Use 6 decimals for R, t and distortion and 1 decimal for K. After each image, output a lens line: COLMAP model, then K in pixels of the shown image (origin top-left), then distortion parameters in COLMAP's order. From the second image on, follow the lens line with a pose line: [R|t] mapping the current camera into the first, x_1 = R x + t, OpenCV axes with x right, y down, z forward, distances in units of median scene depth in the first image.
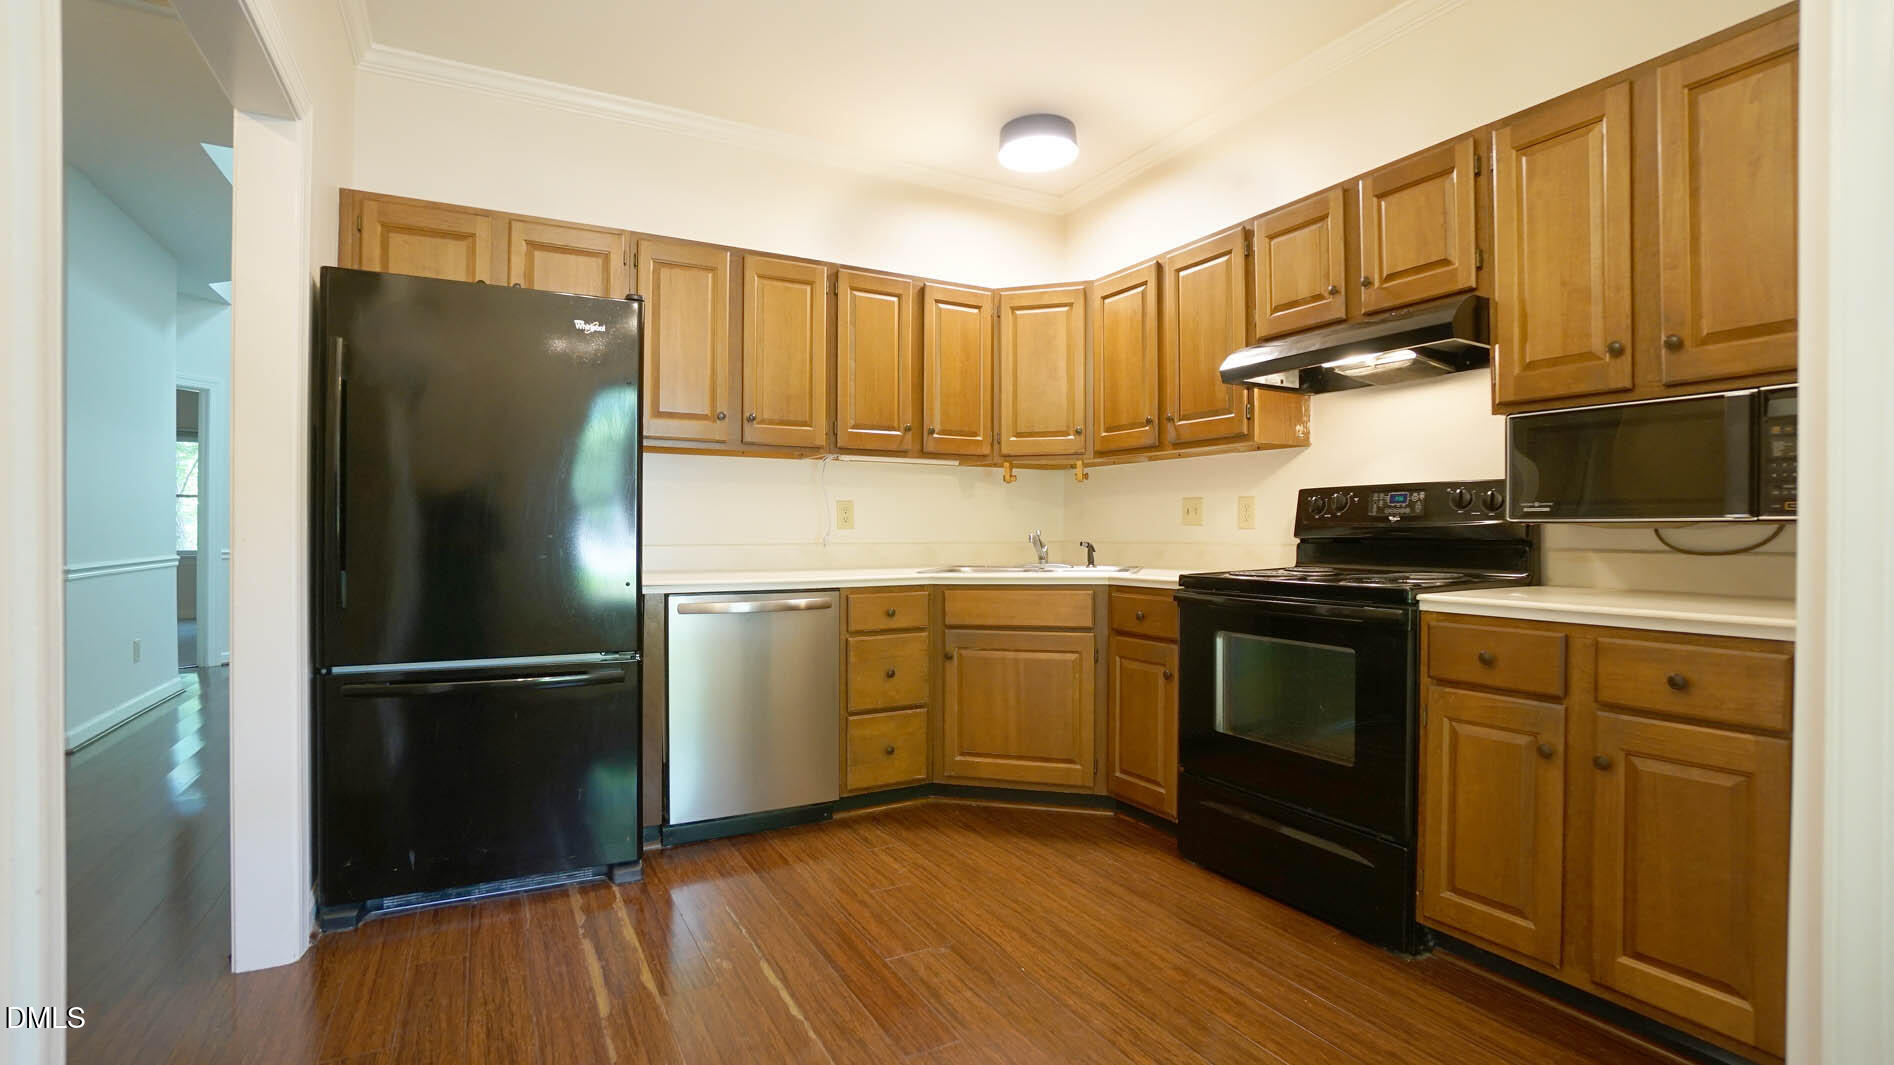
lens RADIAL K [[861.3, 0, 907.3], [0, 861.3, 532.4], [0, 0, 1]] dist [-0.034660, 0.005194]
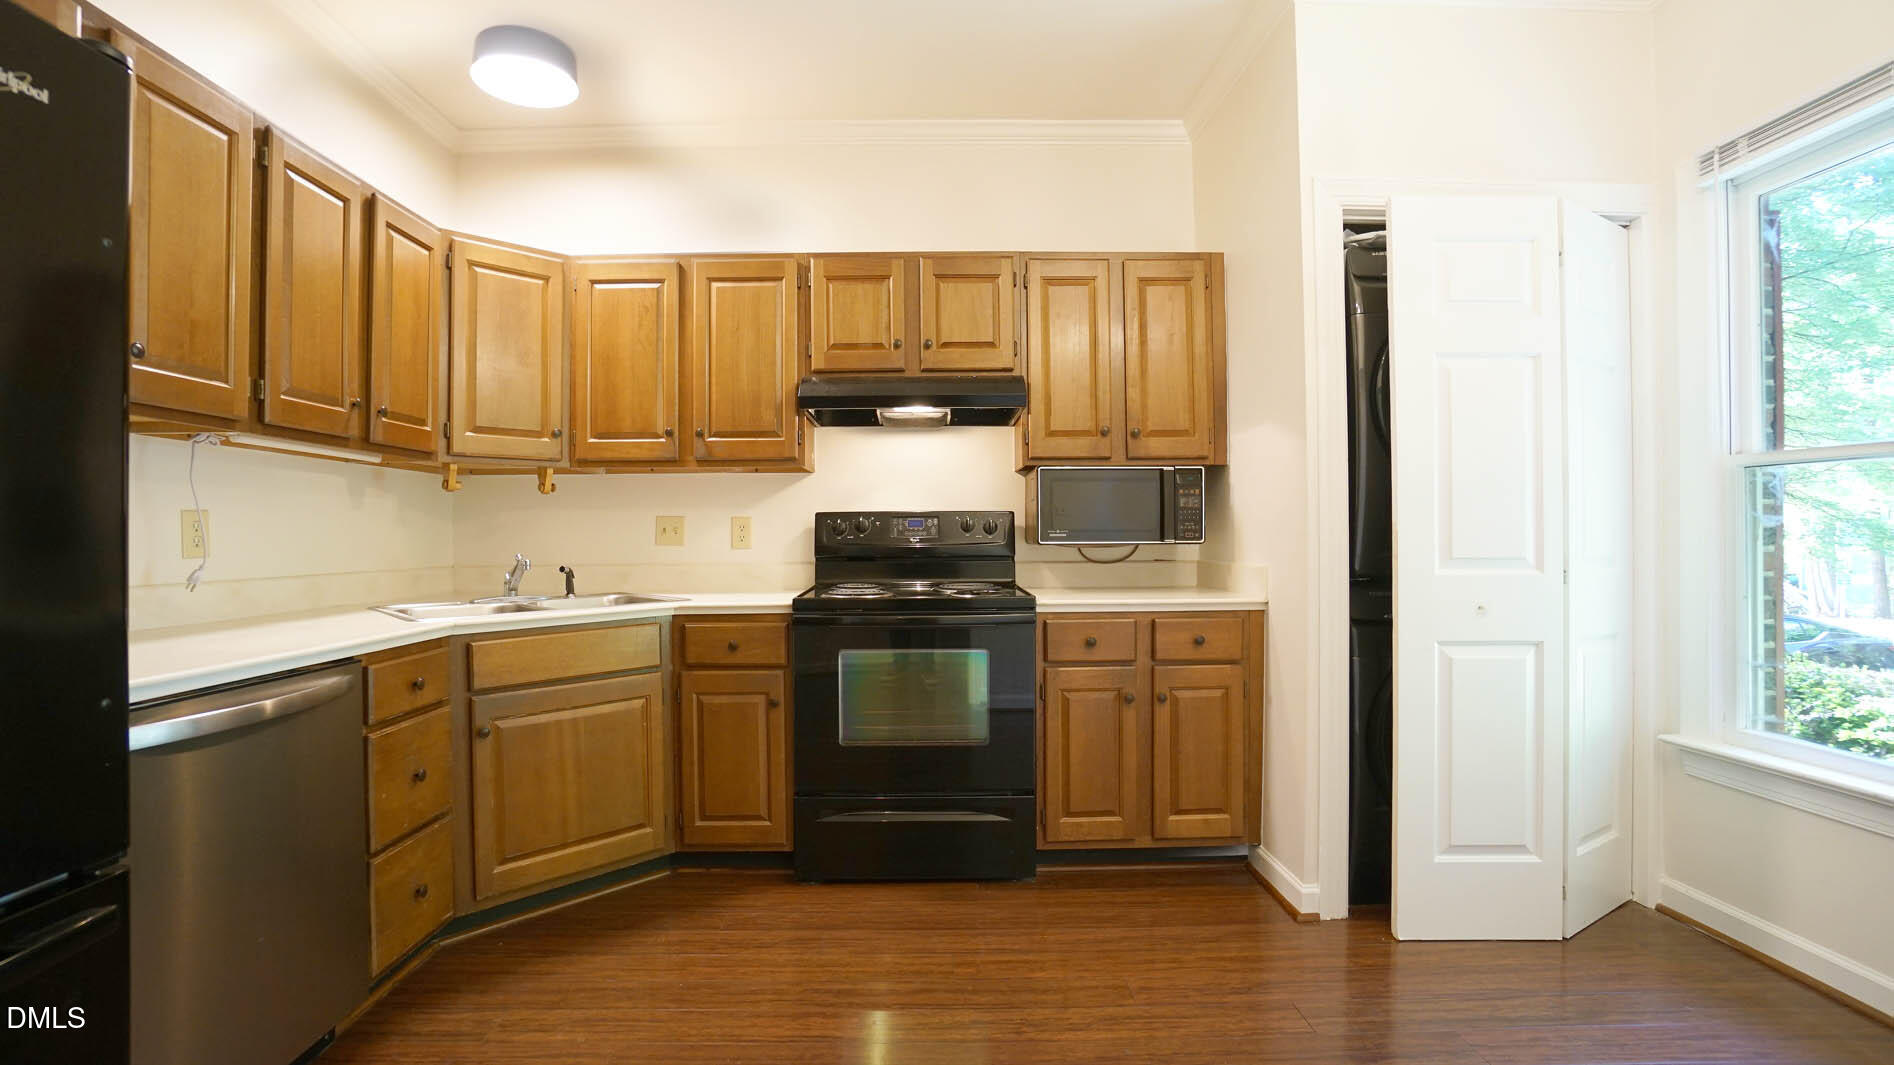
lens RADIAL K [[861.3, 0, 940.2], [0, 861.3, 532.4], [0, 0, 1]] dist [-0.034660, 0.005194]
pose [[0.447416, 0.000519, 0.894326, -0.471246], [0.008925, 0.999947, -0.005045, -0.018799], [-0.894281, 0.010239, 0.447388, 0.383845]]
